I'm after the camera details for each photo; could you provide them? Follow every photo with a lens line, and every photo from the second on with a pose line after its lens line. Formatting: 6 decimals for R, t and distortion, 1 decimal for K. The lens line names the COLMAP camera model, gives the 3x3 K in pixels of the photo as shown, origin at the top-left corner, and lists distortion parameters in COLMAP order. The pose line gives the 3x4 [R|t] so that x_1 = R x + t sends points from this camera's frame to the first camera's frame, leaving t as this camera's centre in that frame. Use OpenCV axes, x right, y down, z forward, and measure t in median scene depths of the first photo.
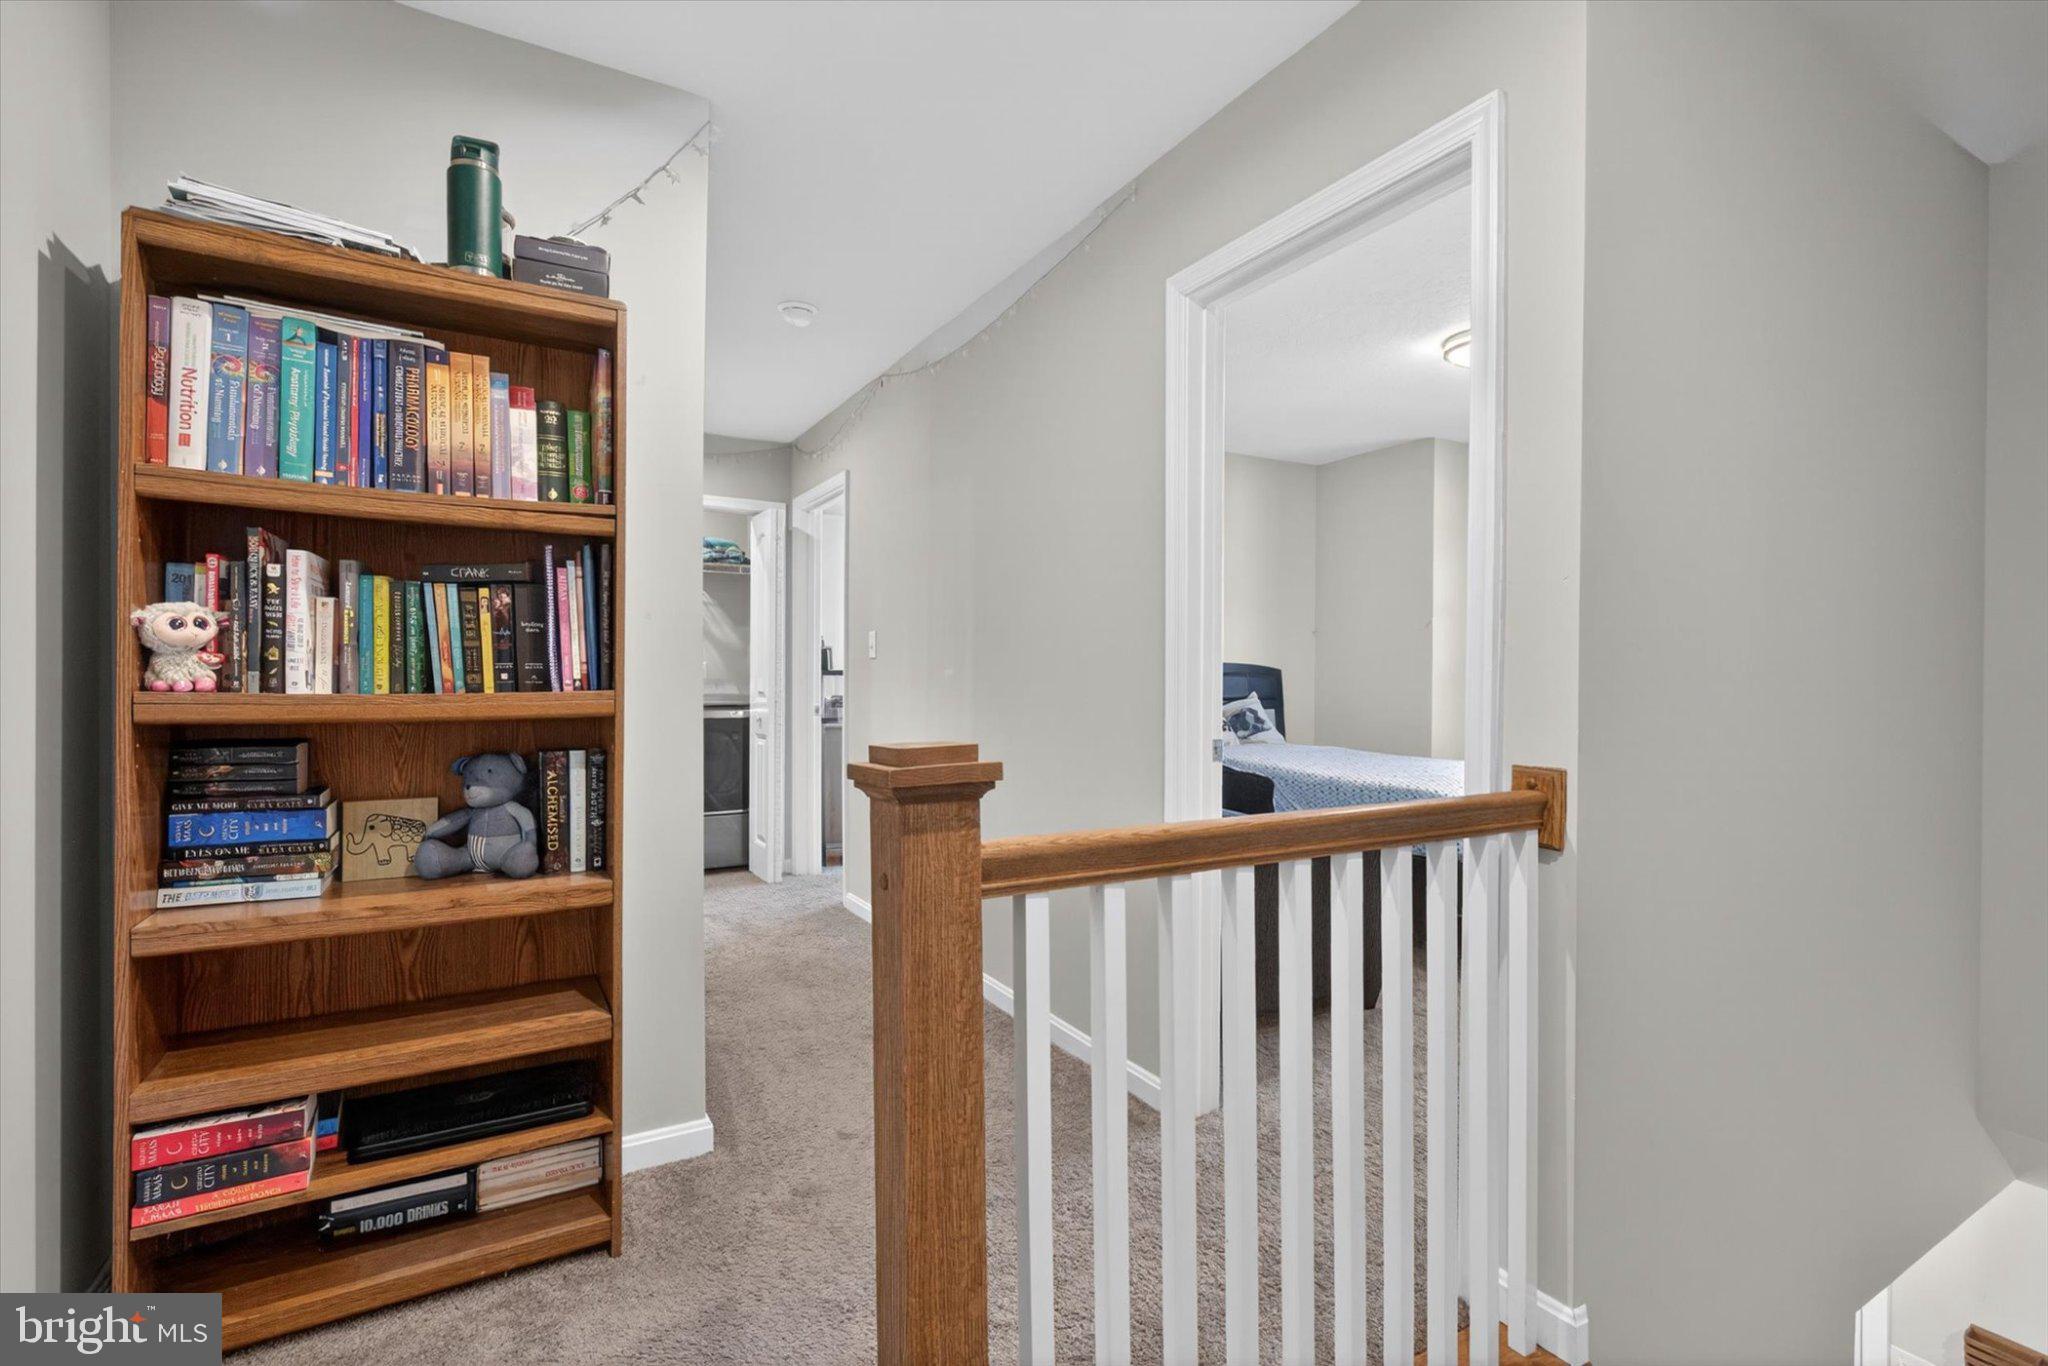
lens RADIAL K [[932.0, 0, 1024.0], [0, 932.0, 686.1], [0, 0, 1]] dist [-0.000271, 0.000025]
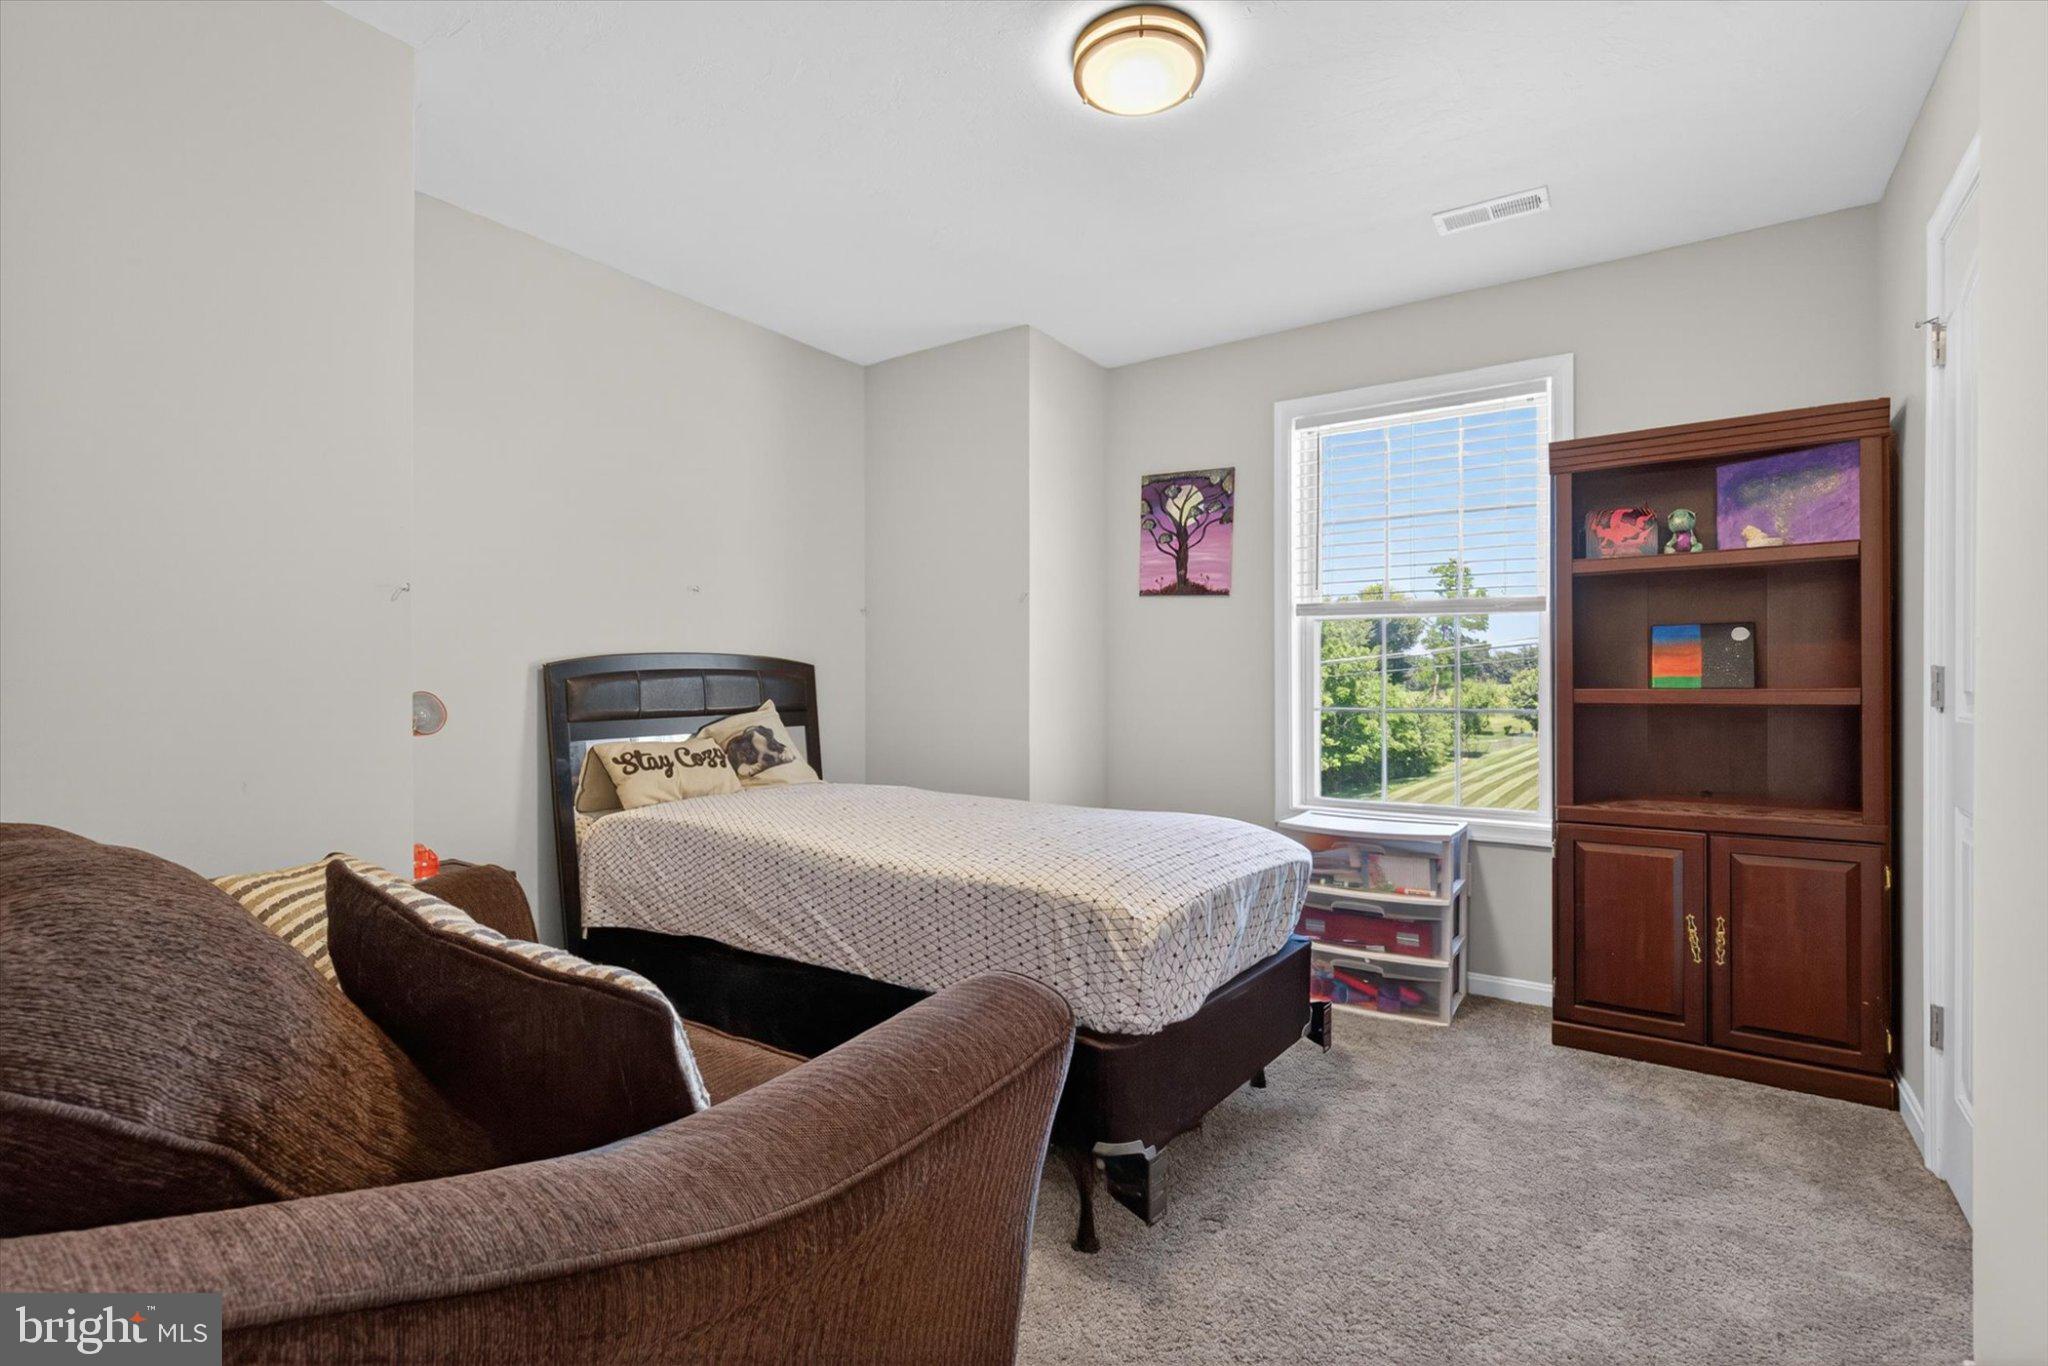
lens RADIAL K [[932.0, 0, 1023.8], [0, 932.0, 691.3], [0, 0, 1]] dist [-0.000271, 0.000025]
pose [[0.900726, -0.011014, 0.434247, 0.133847], [0.012492, 0.999922, -0.000549, 0.003266], [-0.434207, 0.005919, 0.900794, 0.380364]]
